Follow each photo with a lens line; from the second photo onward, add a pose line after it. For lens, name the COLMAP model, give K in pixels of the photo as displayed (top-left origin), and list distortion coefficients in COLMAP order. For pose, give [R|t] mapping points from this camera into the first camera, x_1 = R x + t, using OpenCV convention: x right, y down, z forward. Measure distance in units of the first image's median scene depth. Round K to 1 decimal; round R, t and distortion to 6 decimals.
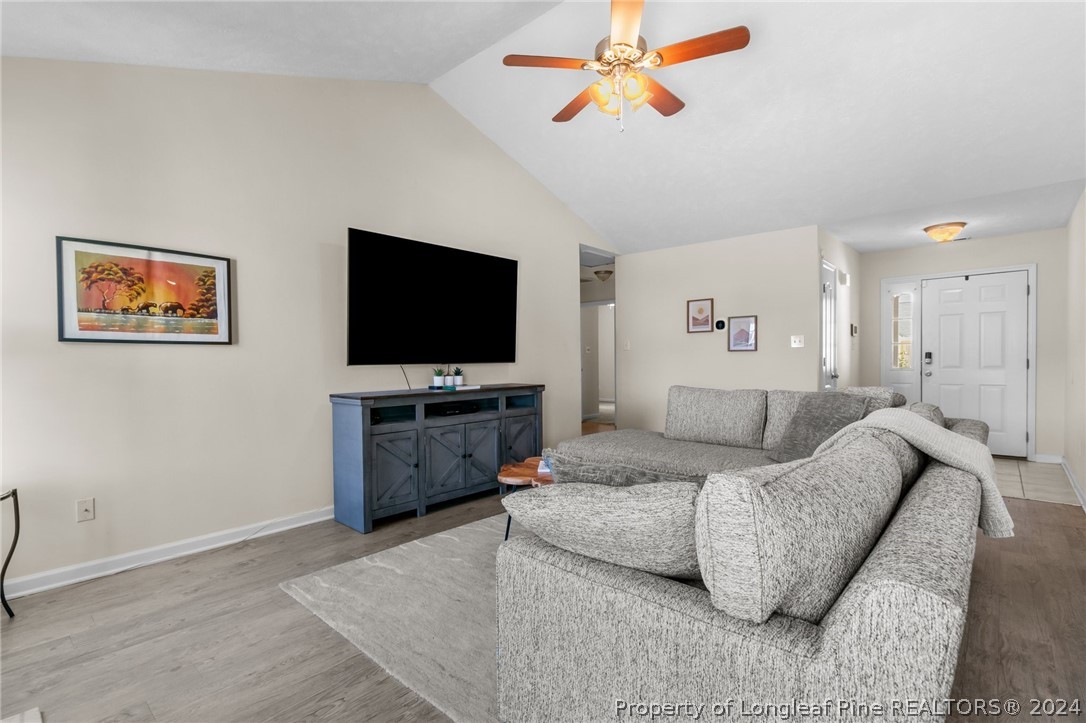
lens RADIAL K [[510.9, 0, 541.9], [0, 510.9, 363.2], [0, 0, 1]] dist [0.012107, -0.000991]
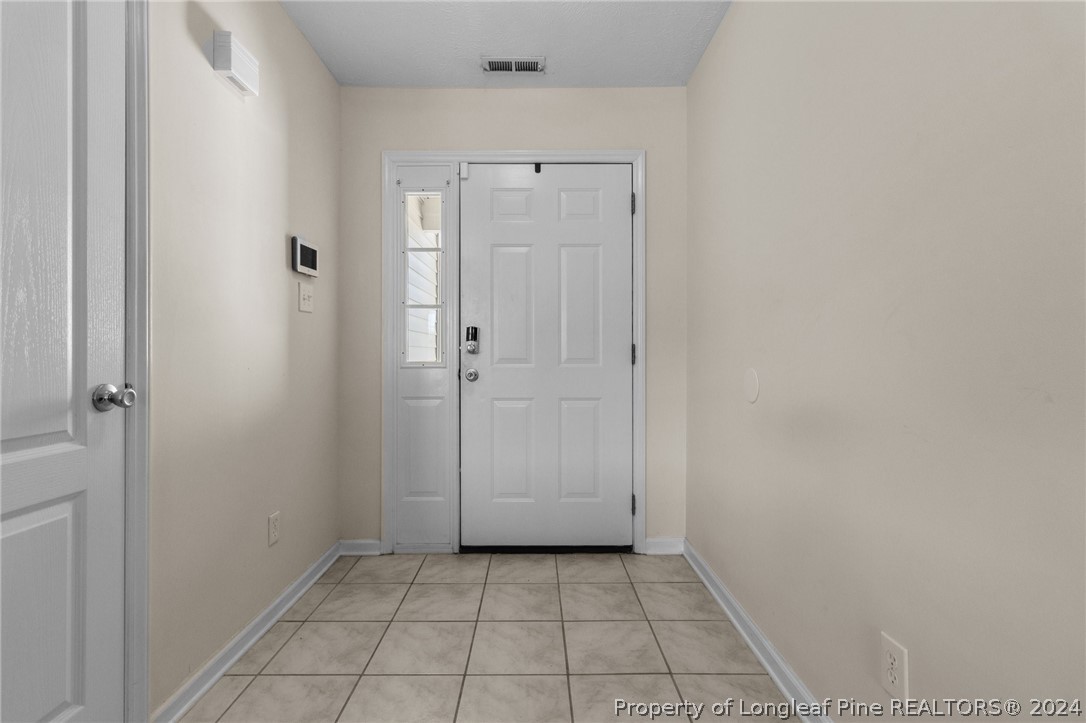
lens RADIAL K [[510.9, 0, 542.2], [0, 510.9, 356.2], [0, 0, 1]] dist [0.012107, -0.000991]
pose [[0.736185, 0.001484, 0.676778, 0.499557], [-0.000108, 0.999998, -0.002075, 0.004953], [-0.676780, 0.001454, 0.736184, 0.636944]]
